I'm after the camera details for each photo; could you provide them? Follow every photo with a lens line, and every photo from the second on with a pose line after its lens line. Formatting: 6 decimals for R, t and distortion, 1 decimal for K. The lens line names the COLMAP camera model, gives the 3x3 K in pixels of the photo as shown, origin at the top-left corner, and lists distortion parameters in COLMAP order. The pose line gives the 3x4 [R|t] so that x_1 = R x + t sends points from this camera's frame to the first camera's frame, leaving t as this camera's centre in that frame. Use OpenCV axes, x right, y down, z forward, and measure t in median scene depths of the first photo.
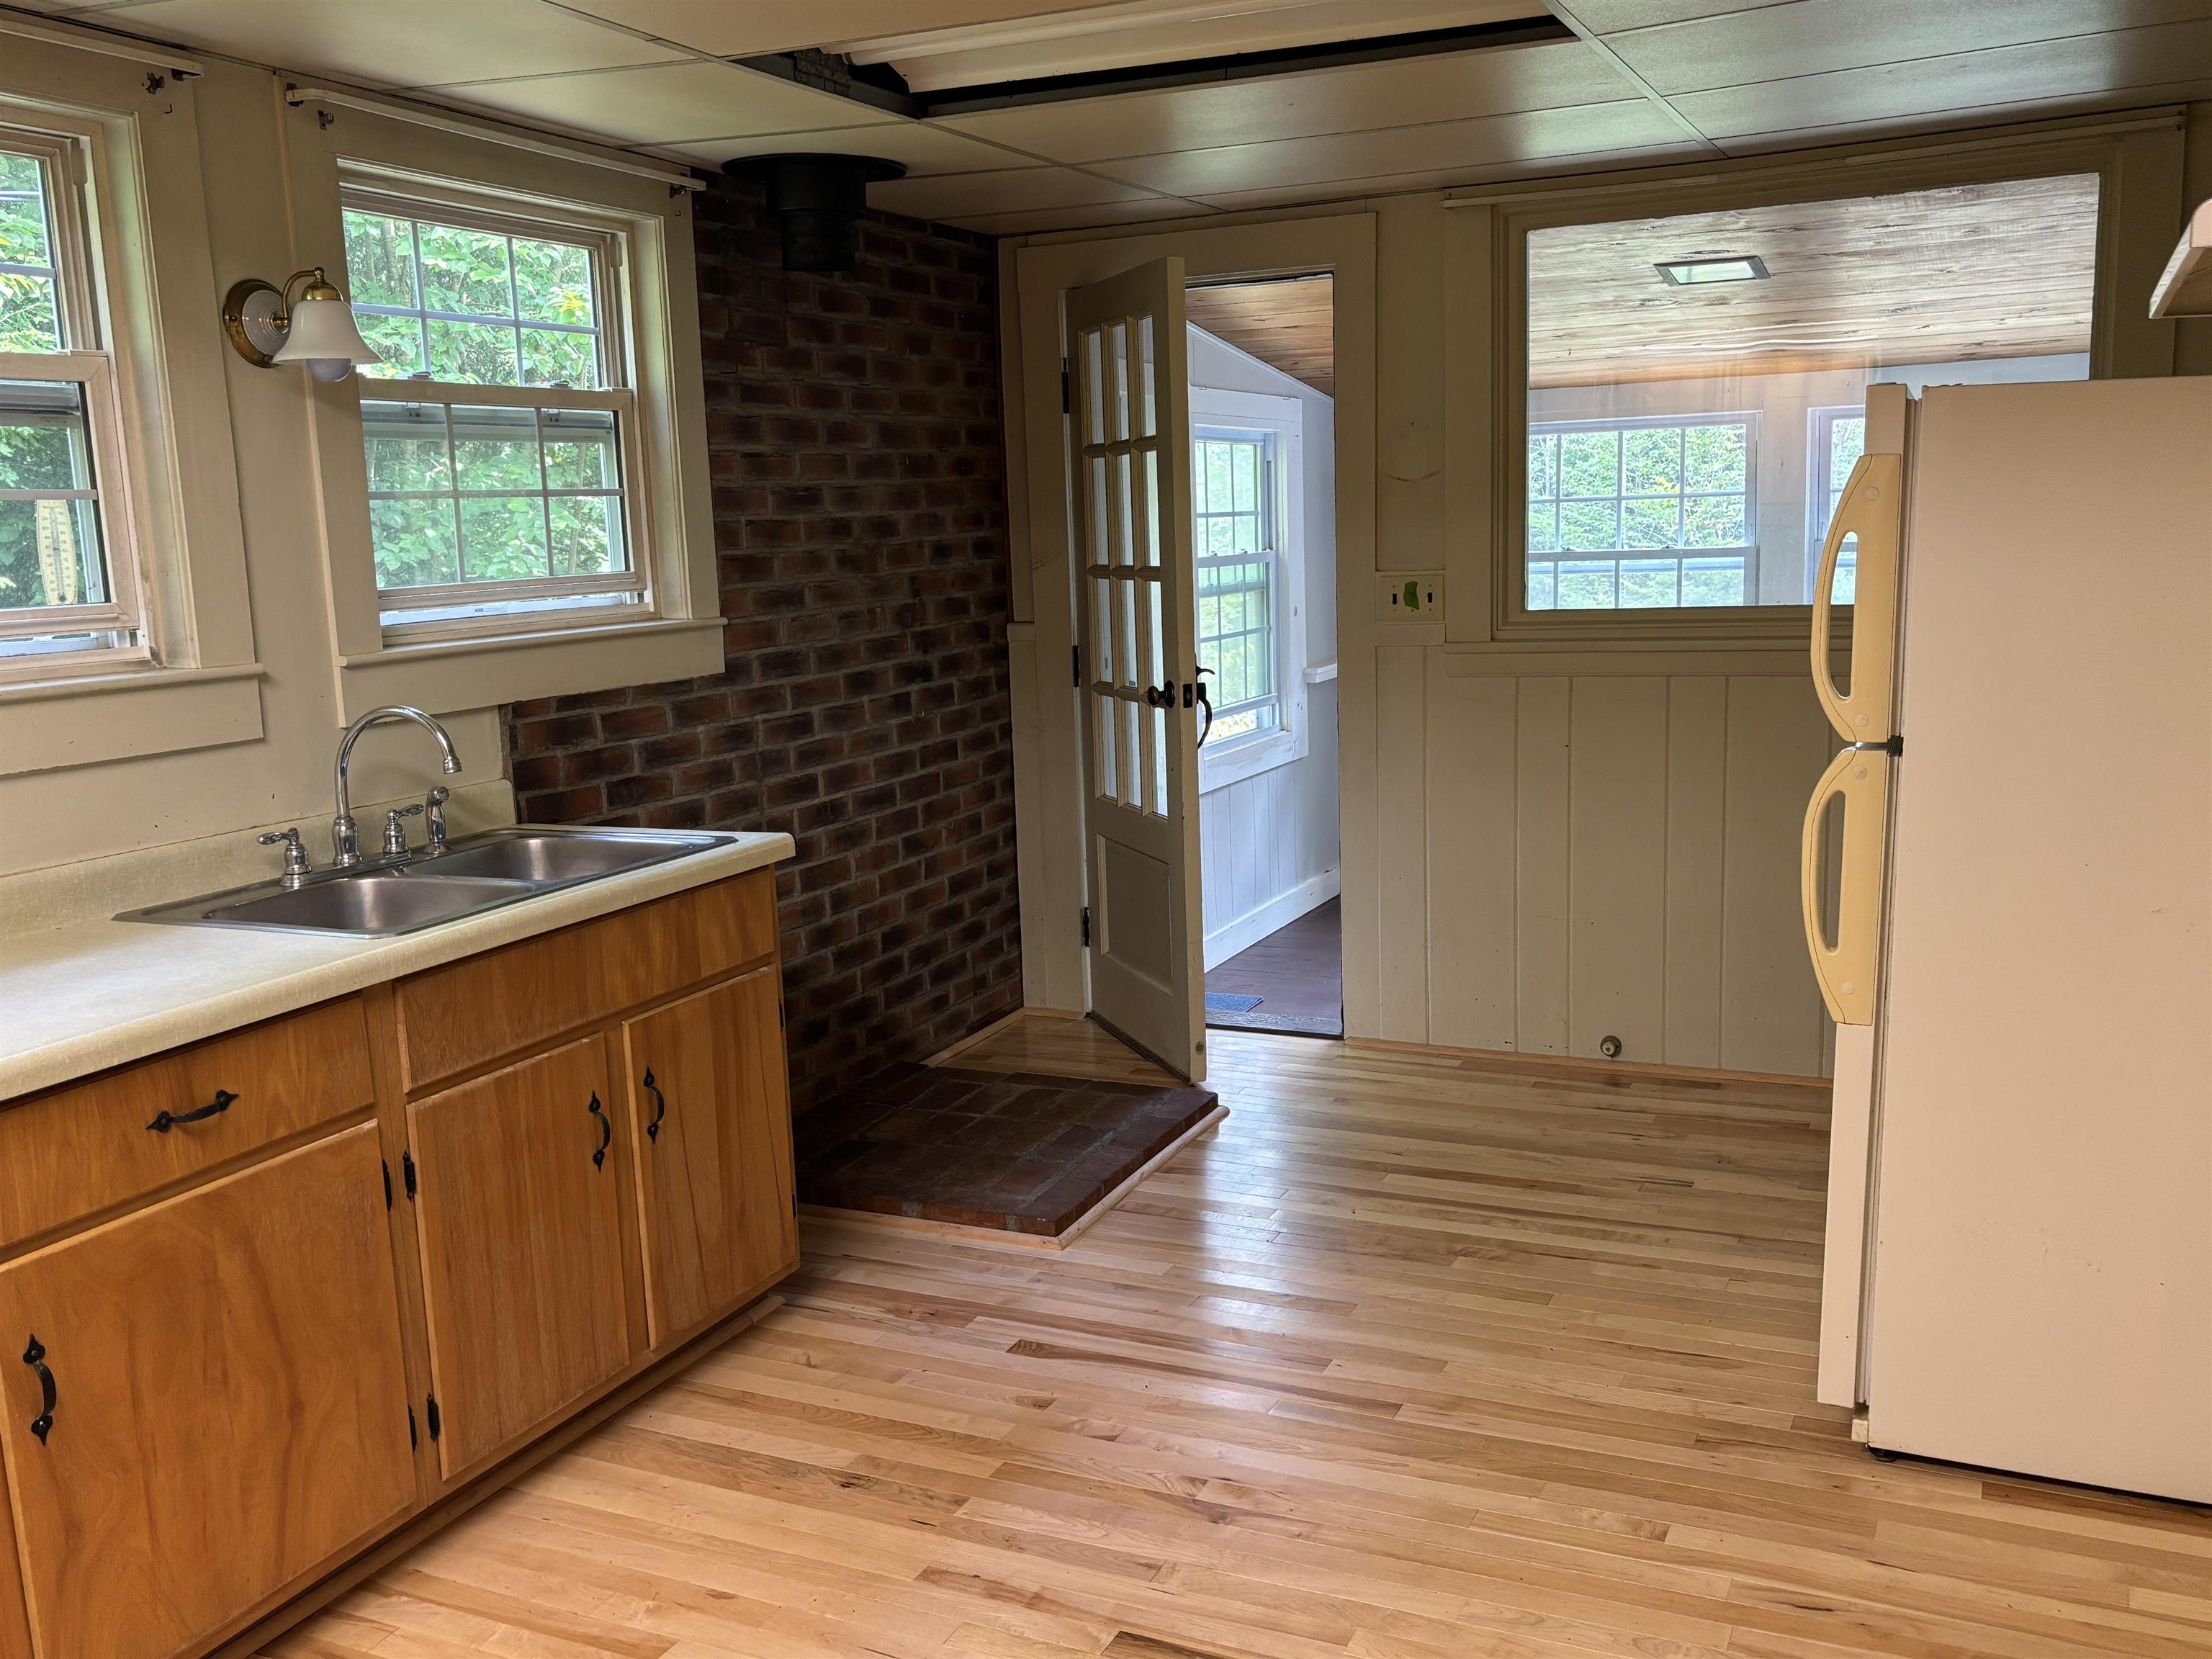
lens RADIAL K [[1927.4, 0, 1117.2], [0, 1927.4, 830.0], [0, 0, 1]] dist [0.038858, -0.017752]
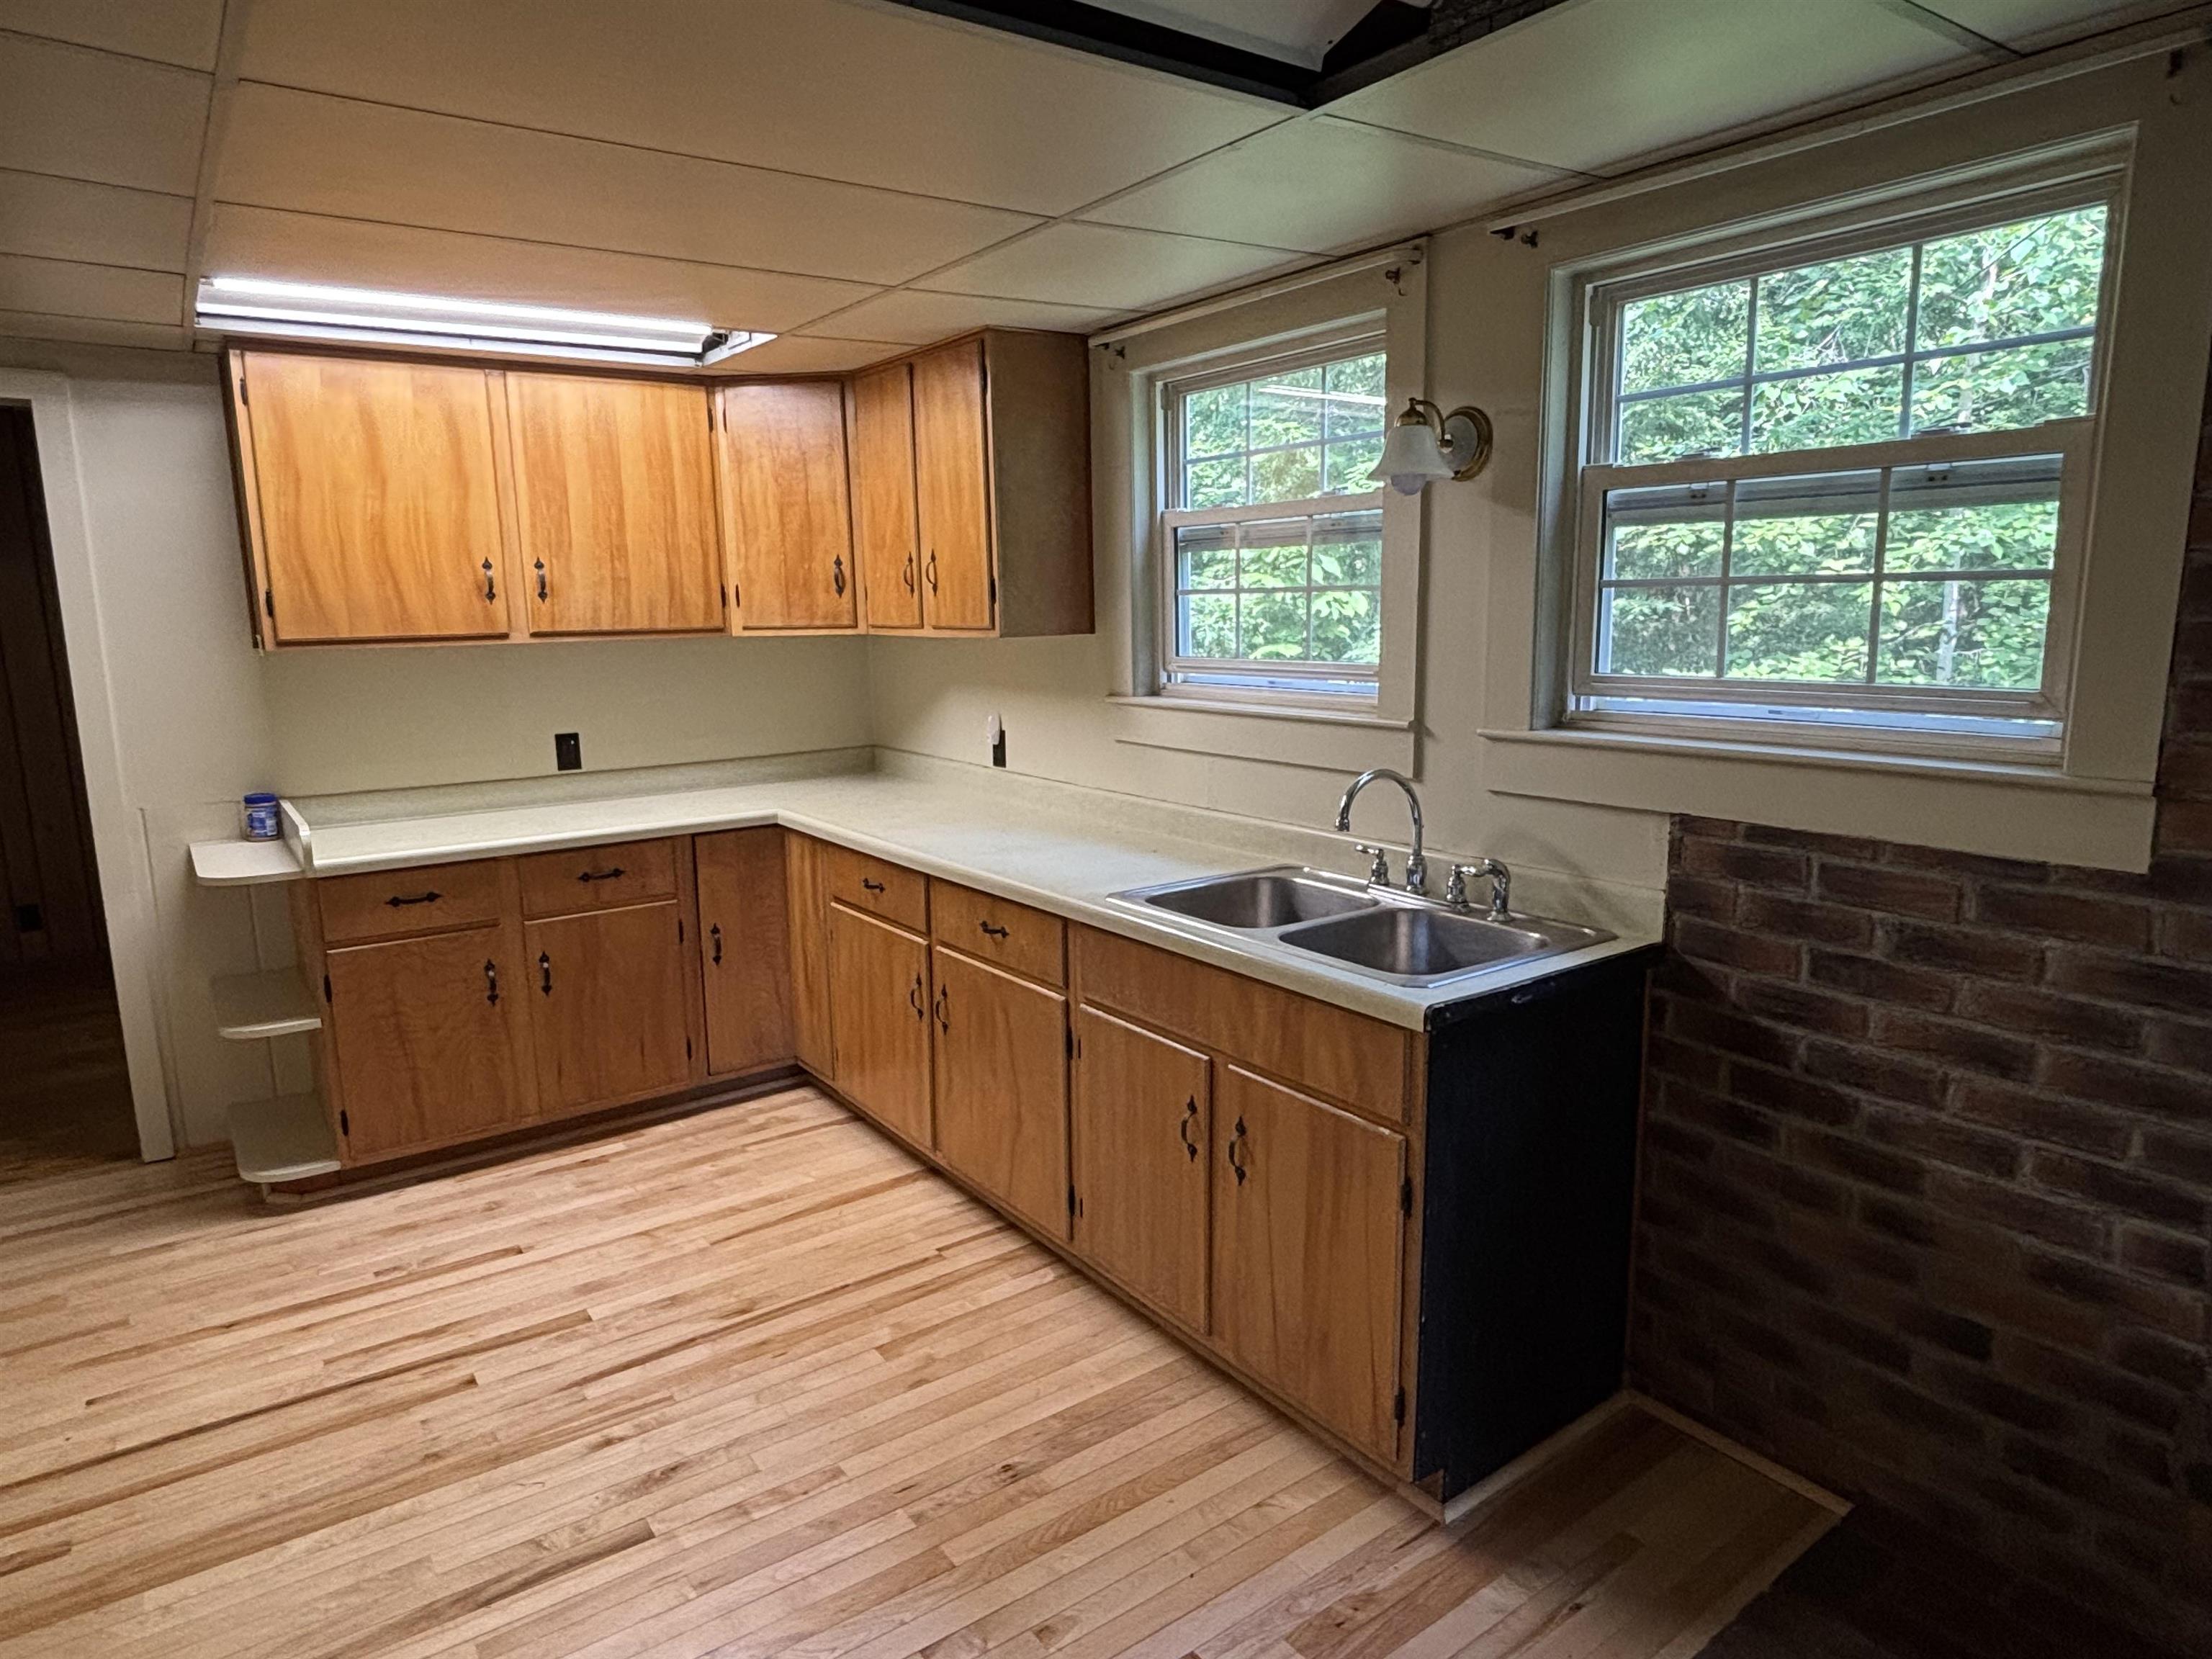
lens RADIAL K [[1285.7, 0, 1108.6], [0, 1285.7, 826.2], [0, 0, 1]] dist [0.048269, -0.066983]
pose [[-0.474175, 0.187715, -0.860187, 0.339927], [-0.116045, 0.955158, 0.272410, -0.195837], [0.872749, 0.228991, -0.431128, 1.037823]]
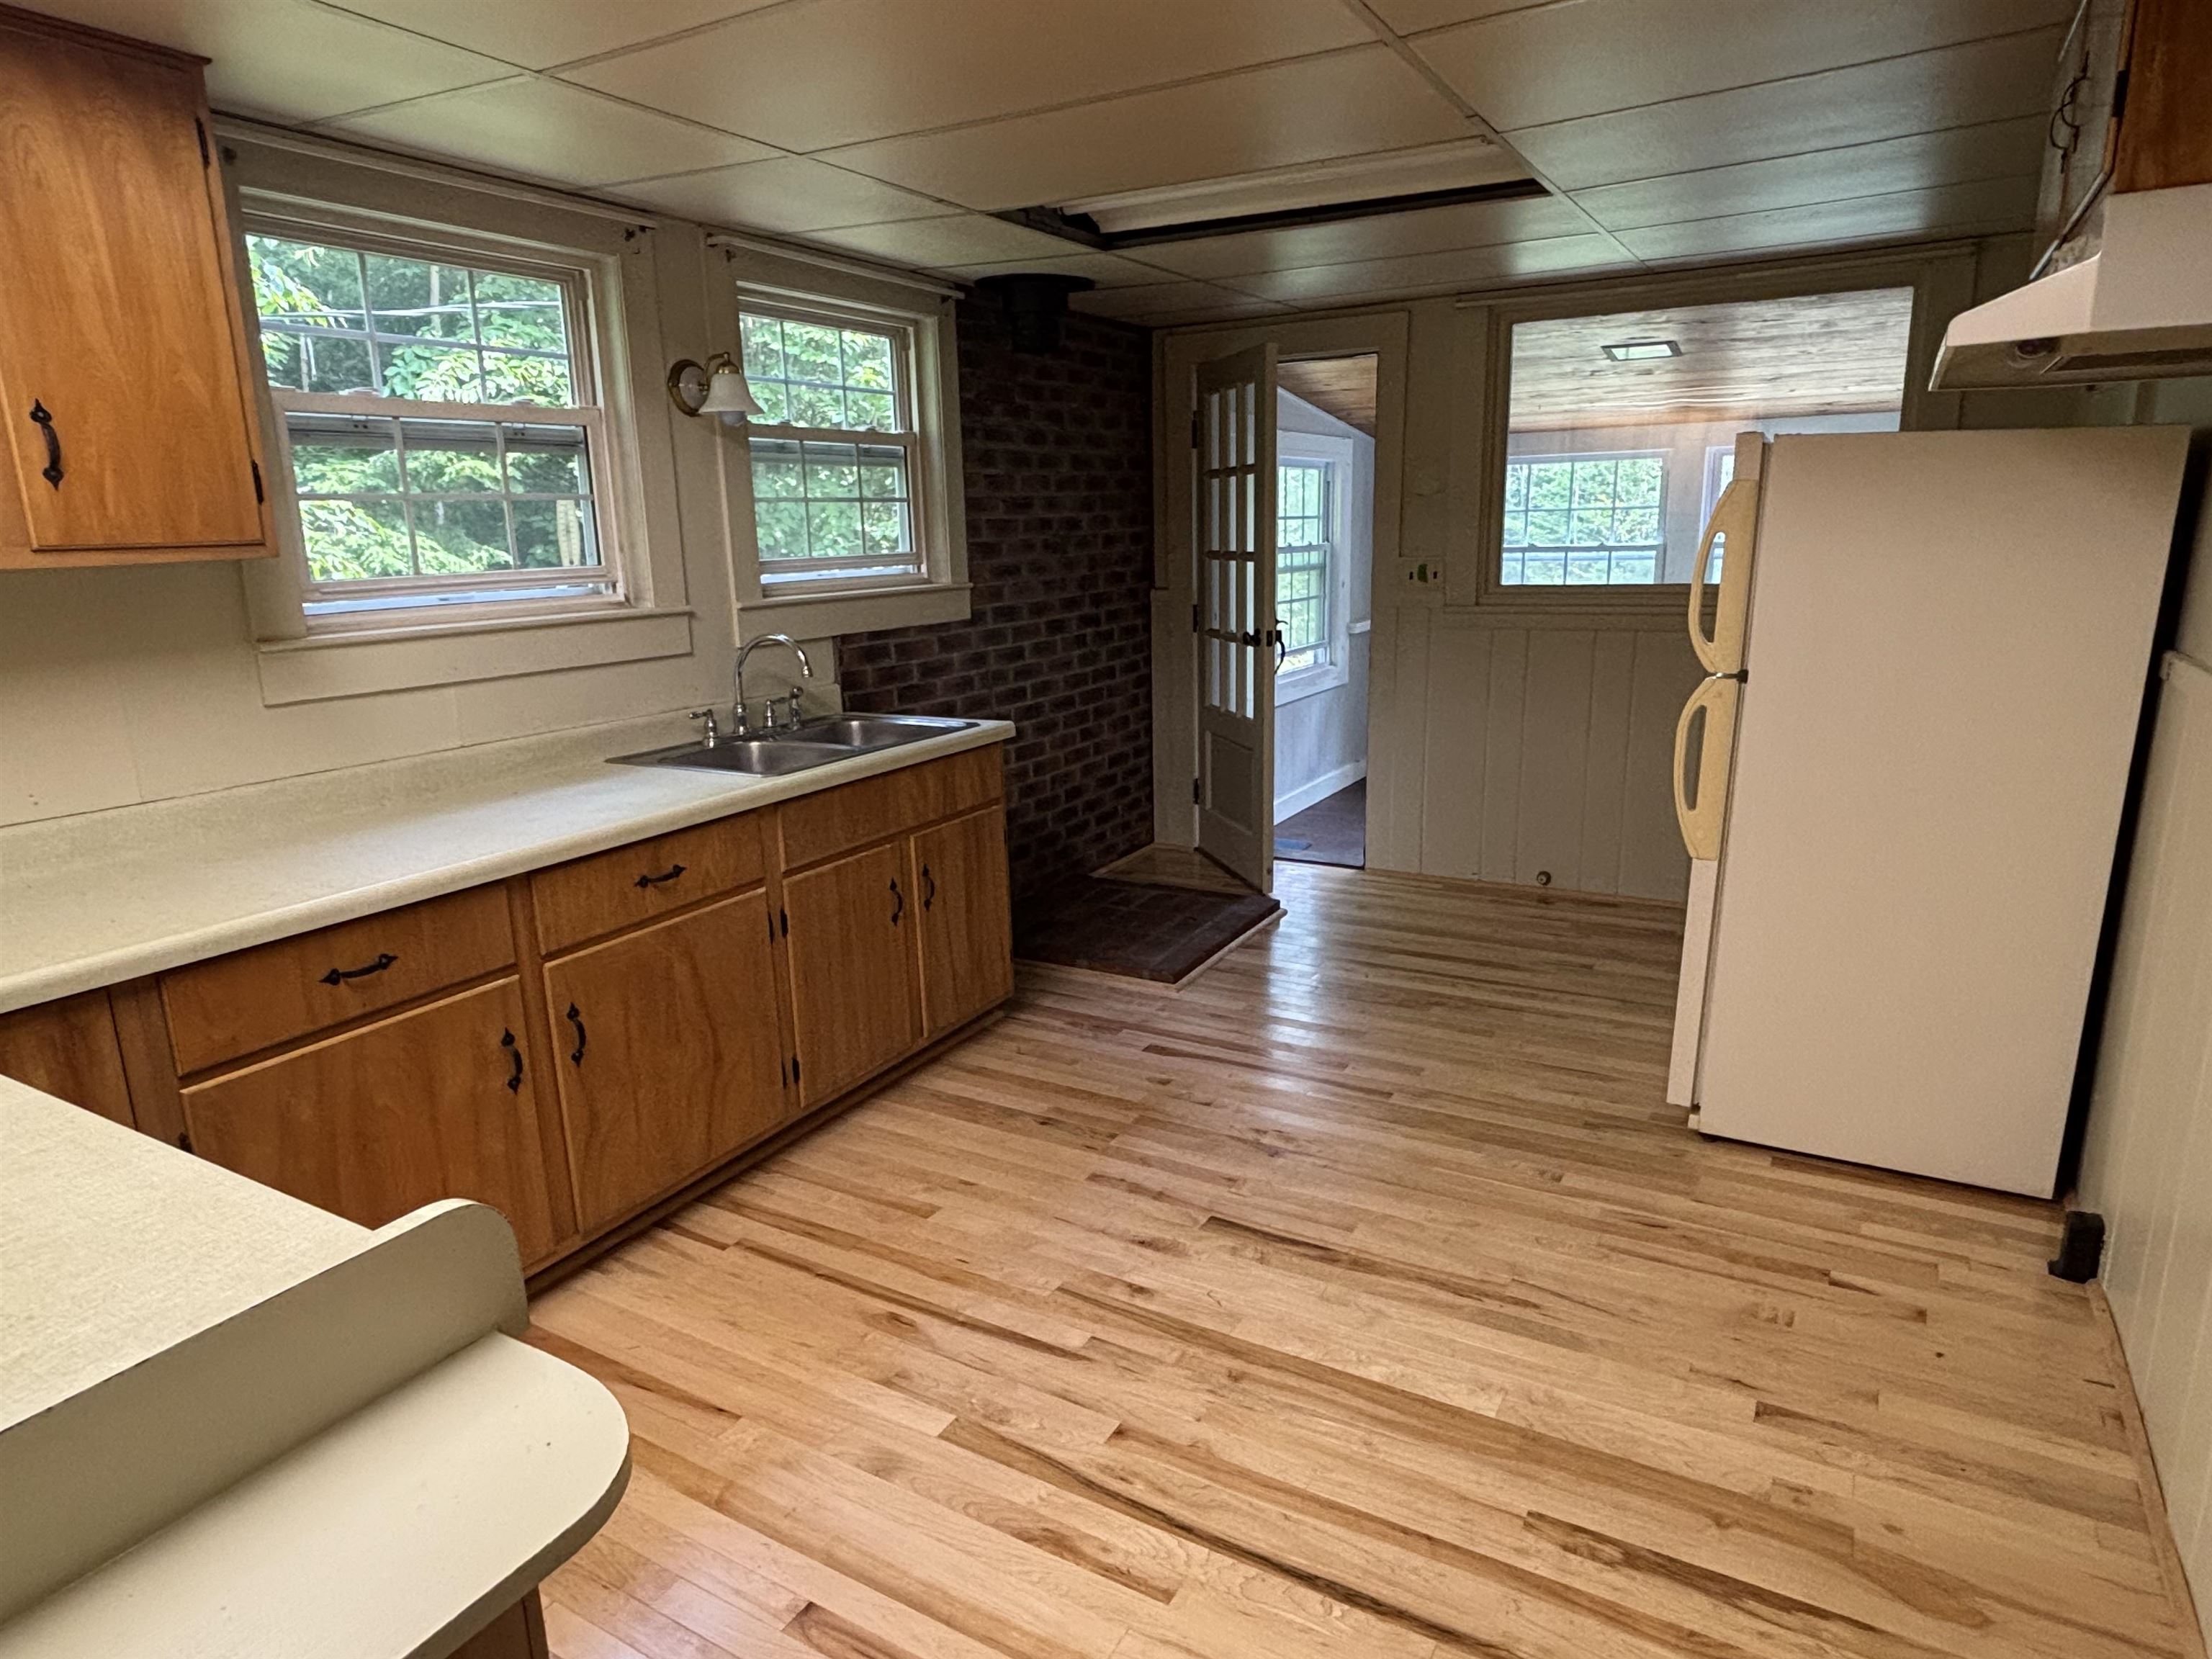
lens RADIAL K [[1285.7, 0, 1108.6], [0, 1285.7, 826.2], [0, 0, 1]] dist [0.048269, -0.066983]
pose [[0.996347, 0.029585, -0.080113, -0.005020], [-0.023695, 0.997014, 0.073501, 0.007809], [0.082048, -0.071334, 0.994072, -0.038540]]
